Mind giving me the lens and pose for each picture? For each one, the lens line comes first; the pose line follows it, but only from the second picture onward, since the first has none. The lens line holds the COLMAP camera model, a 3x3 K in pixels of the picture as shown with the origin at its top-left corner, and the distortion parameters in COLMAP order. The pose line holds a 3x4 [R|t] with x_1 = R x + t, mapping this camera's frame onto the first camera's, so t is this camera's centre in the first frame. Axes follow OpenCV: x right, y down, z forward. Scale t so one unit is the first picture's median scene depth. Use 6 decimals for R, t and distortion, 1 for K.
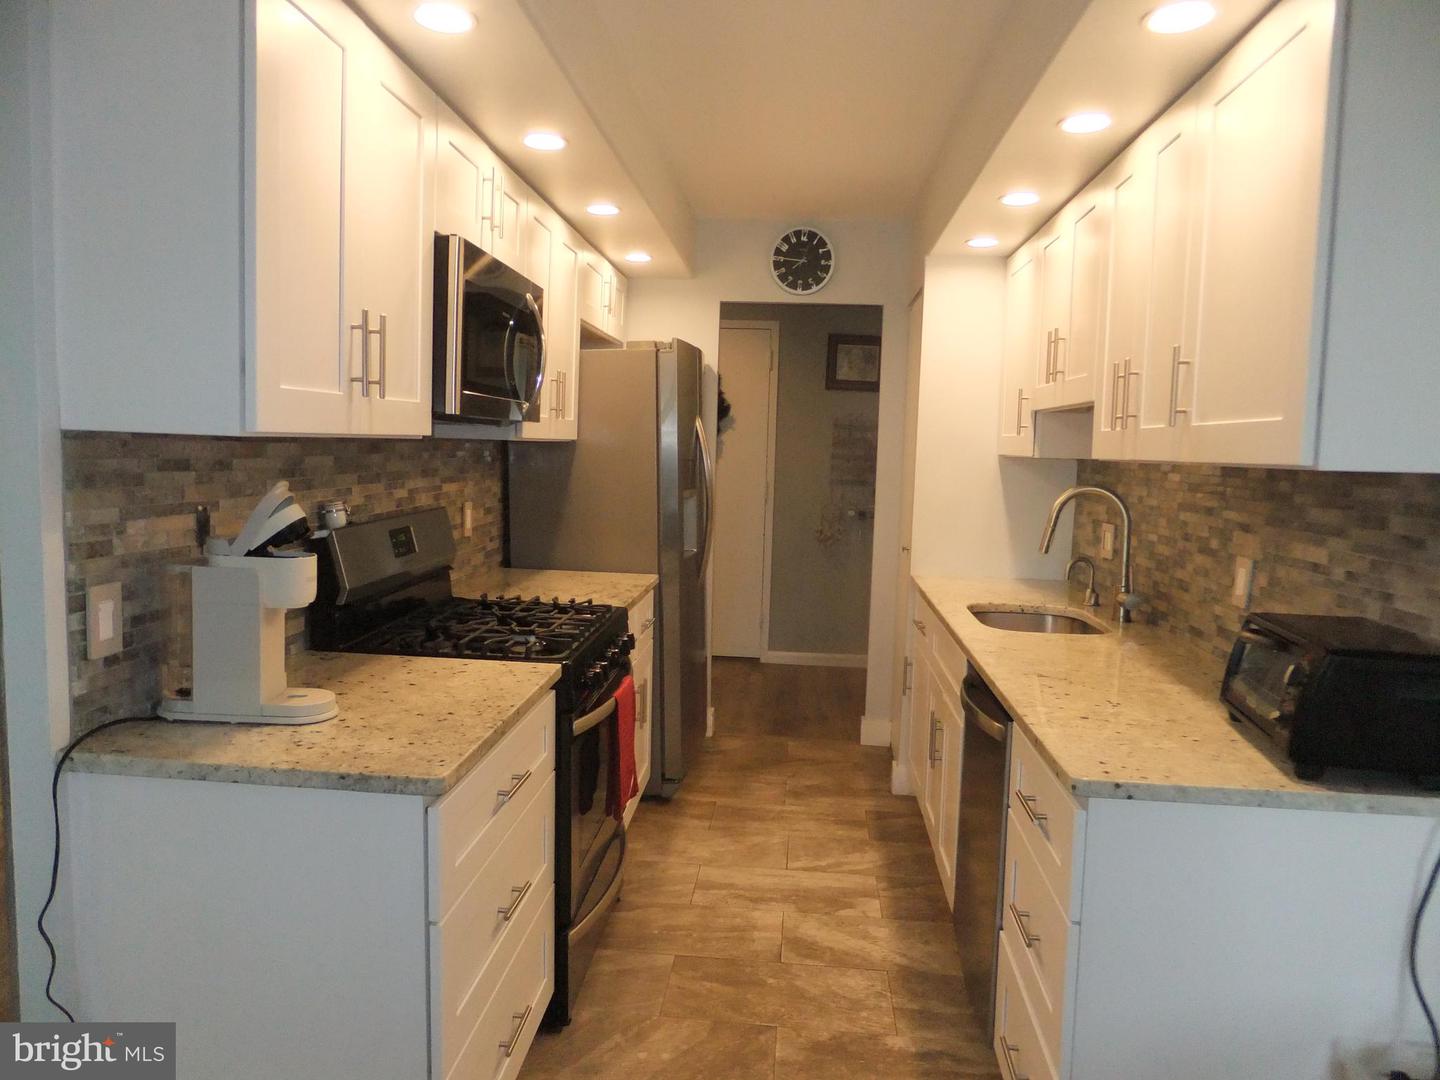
lens RADIAL K [[963.5, 0, 728.8], [0, 963.5, 533.0], [0, 0, 1]] dist [-0.025457, 0.021384]
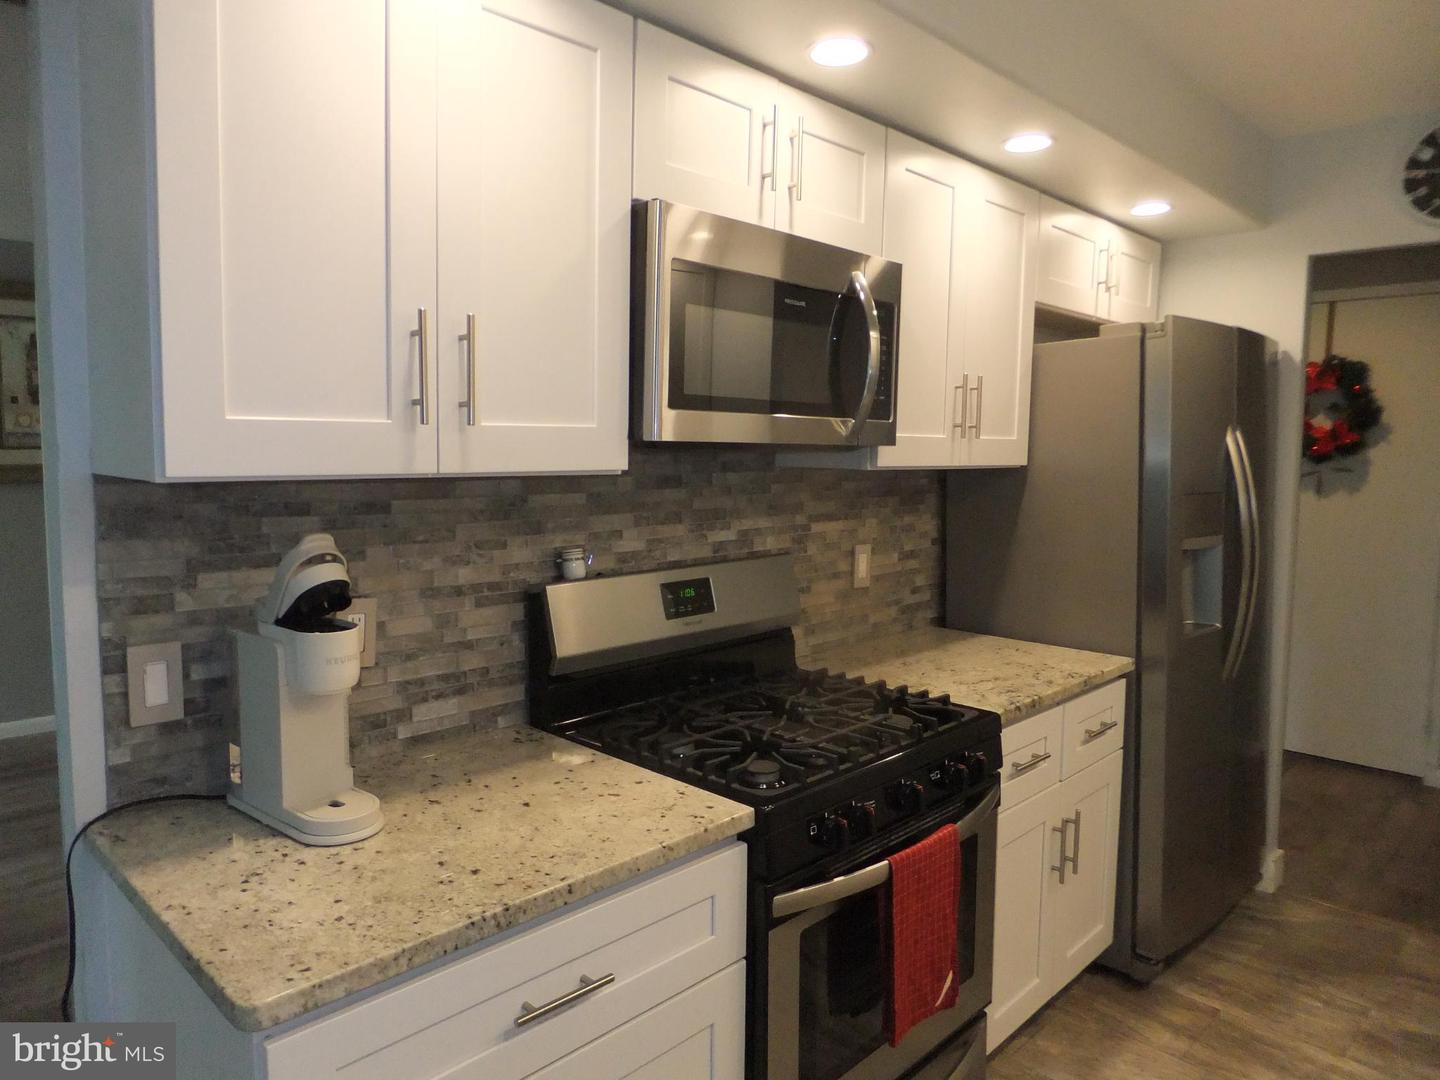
lens RADIAL K [[963.5, 0, 708.5], [0, 963.5, 534.3], [0, 0, 1]] dist [-0.025457, 0.021384]
pose [[0.762450, 0.038978, -0.645872, 0.225642], [-0.049501, 0.998772, 0.001839, -0.053924], [0.645150, 0.030569, 0.763444, 0.453148]]
